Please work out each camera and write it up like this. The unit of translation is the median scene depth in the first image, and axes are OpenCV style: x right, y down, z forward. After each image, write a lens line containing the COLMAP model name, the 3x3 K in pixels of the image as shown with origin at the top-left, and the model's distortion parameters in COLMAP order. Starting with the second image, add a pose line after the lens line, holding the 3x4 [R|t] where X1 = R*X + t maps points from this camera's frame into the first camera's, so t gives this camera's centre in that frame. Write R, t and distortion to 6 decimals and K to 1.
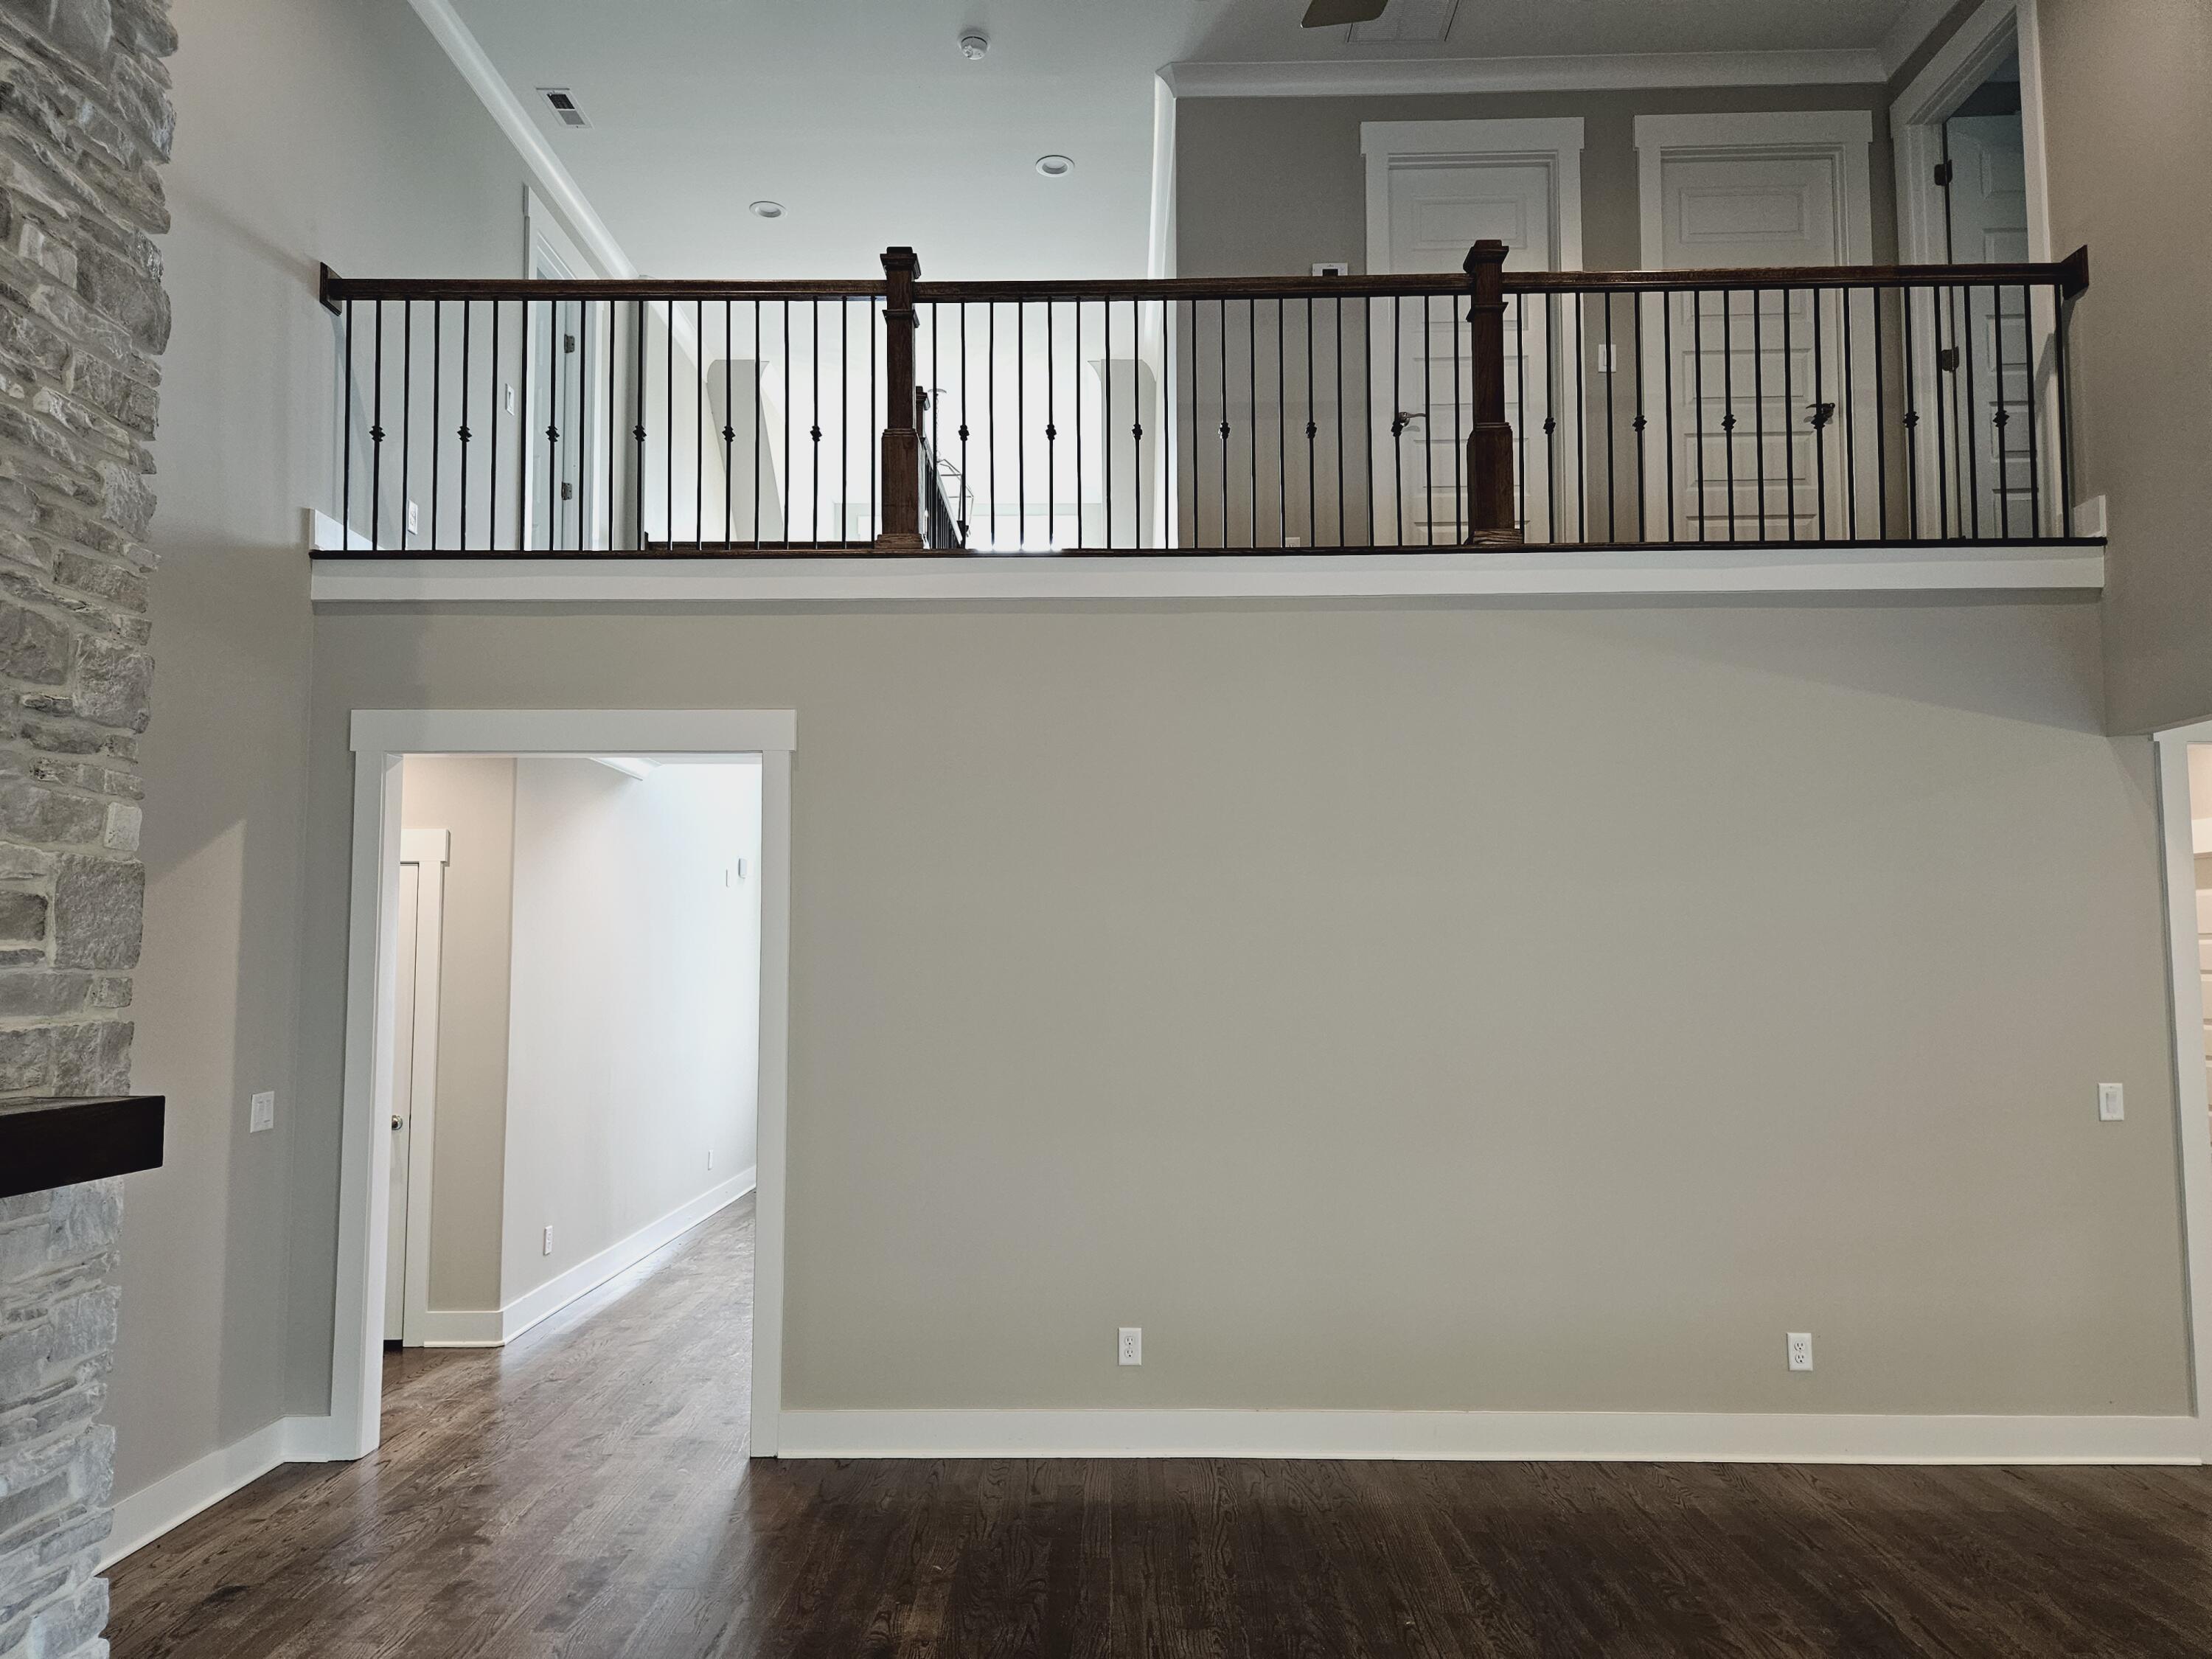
lens RADIAL K [[1476.2, 0, 1108.5], [0, 1476.2, 865.2], [0, 0, 1]] dist [0.062801, -0.061011]
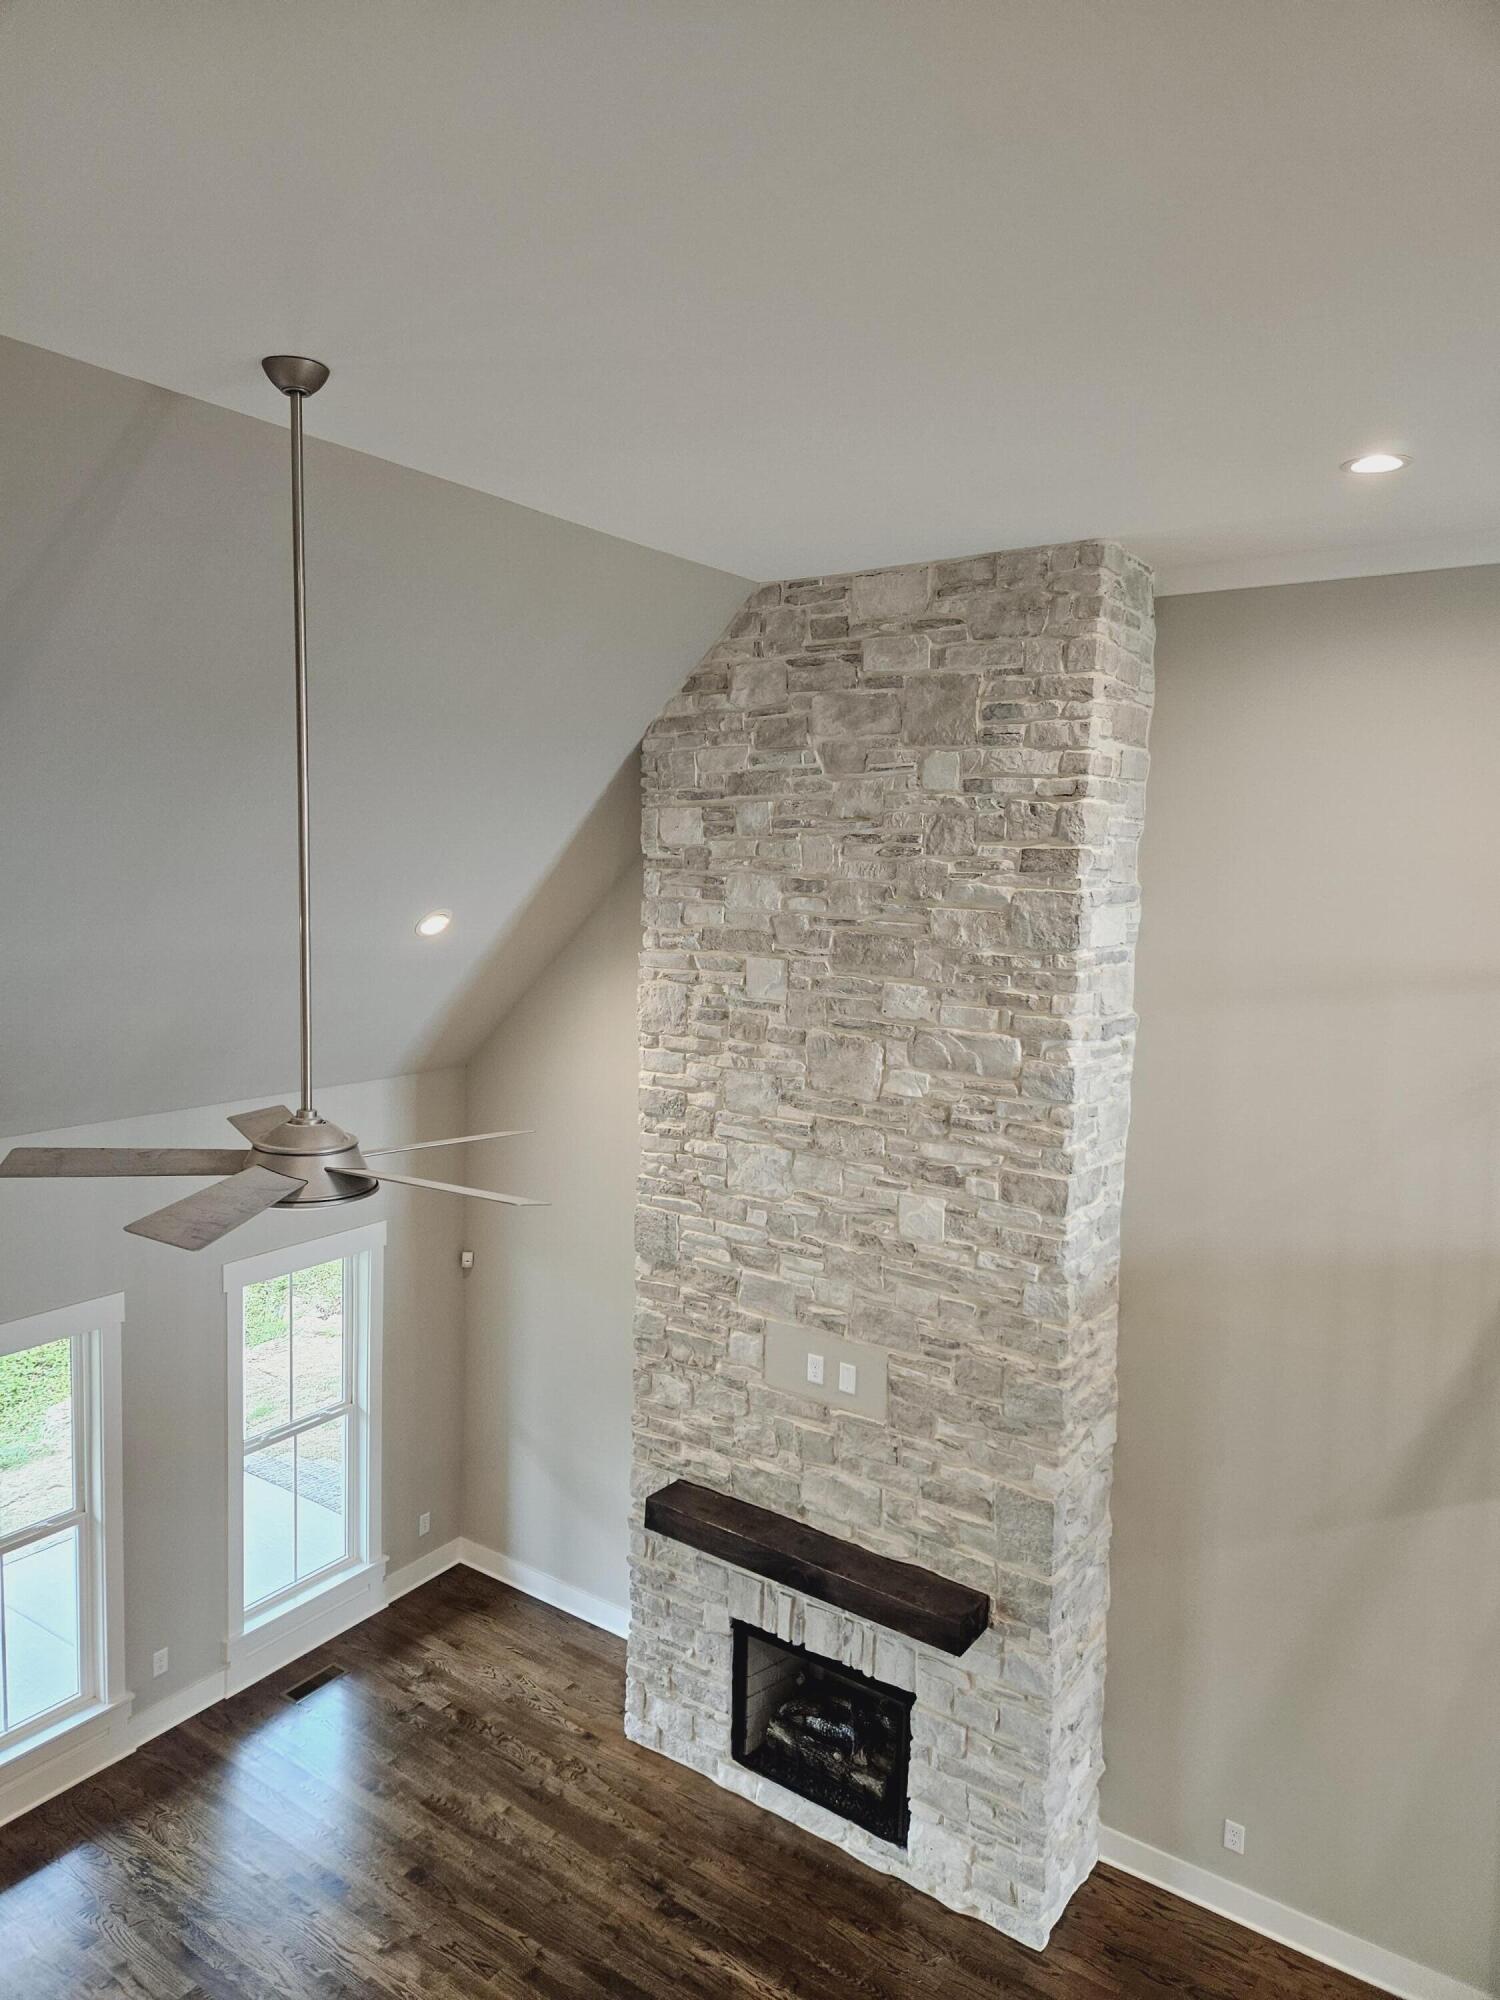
lens RADIAL K [[1324.4, 0, 729.9], [0, 1324.4, 978.9], [0, 0, 1]] dist [0.091044, -0.080161]
pose [[-0.568735, 0.067367, -0.819757, 0.897118], [0.035358, 0.997721, 0.057461, -0.766696], [0.821761, 0.003696, -0.569821, 1.664398]]
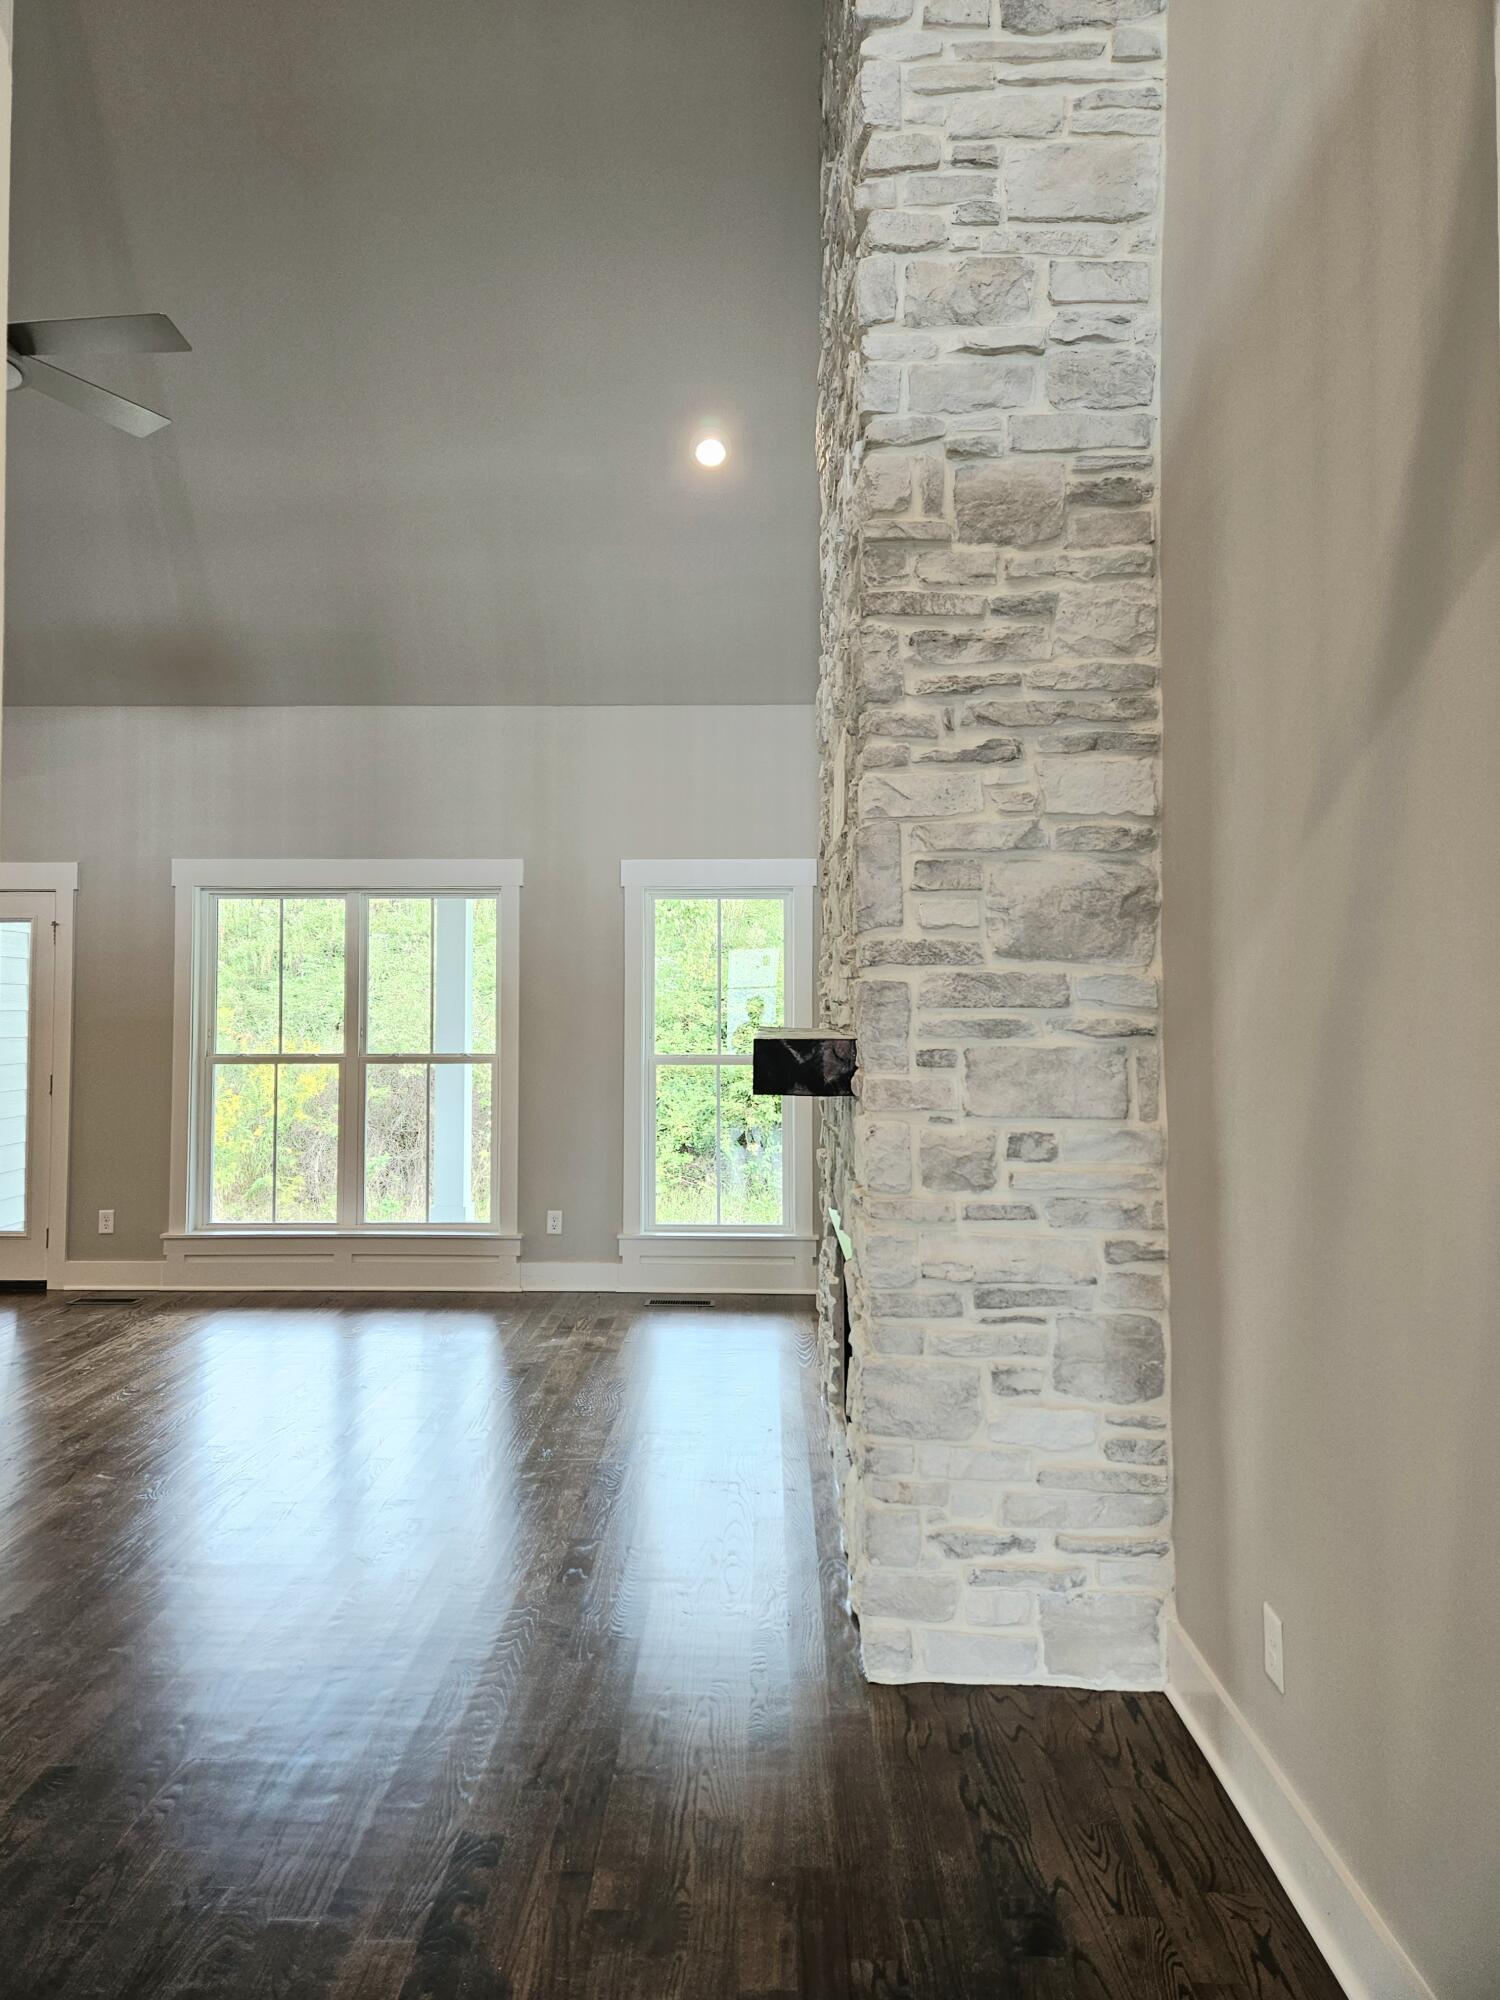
lens RADIAL K [[1312.4, 0, 717.3], [0, 1312.4, 965.0], [0, 0, 1]] dist [0.063416, -0.062629]
pose [[-0.999844, 0.002023, 0.017575, -0.572677], [0.000153, 0.994396, -0.105719, 0.196104], [-0.017690, -0.105700, -0.994241, 1.947226]]
